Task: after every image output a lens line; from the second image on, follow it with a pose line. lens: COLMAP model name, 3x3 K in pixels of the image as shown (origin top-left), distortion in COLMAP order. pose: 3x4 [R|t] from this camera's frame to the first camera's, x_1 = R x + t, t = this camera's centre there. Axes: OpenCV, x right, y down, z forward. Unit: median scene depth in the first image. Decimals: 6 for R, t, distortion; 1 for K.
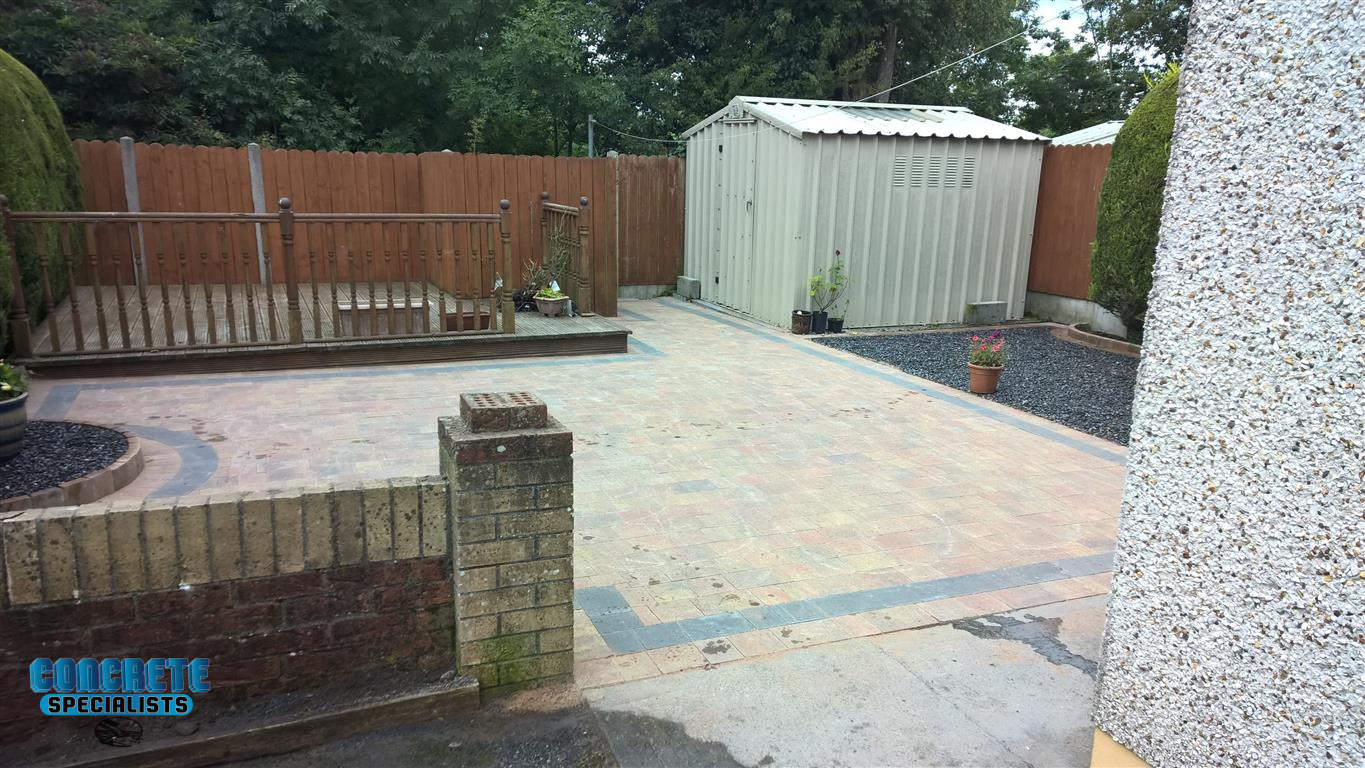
lens RADIAL K [[950.6, 0, 686.2], [0, 950.6, 431.0], [0, 0, 1]] dist [0.054718, -0.000378]
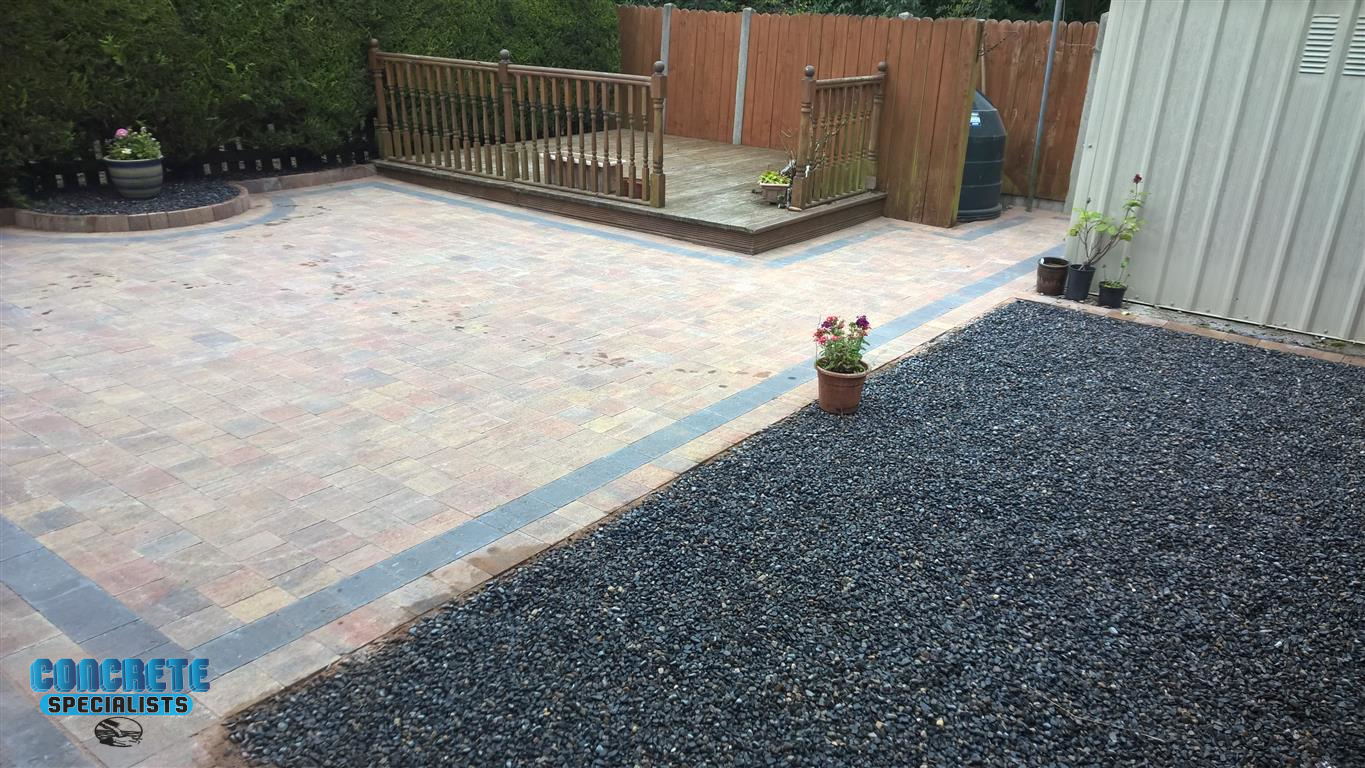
lens RADIAL K [[969.4, 0, 705.5], [0, 969.4, 390.9], [0, 0, 1]] dist [0.093246, -0.066984]
pose [[0.524677, 0.309549, -0.793028, 0.700481], [-0.254396, 0.945993, 0.200946, -0.143643], [0.812402, 0.096311, 0.575089, 0.524782]]
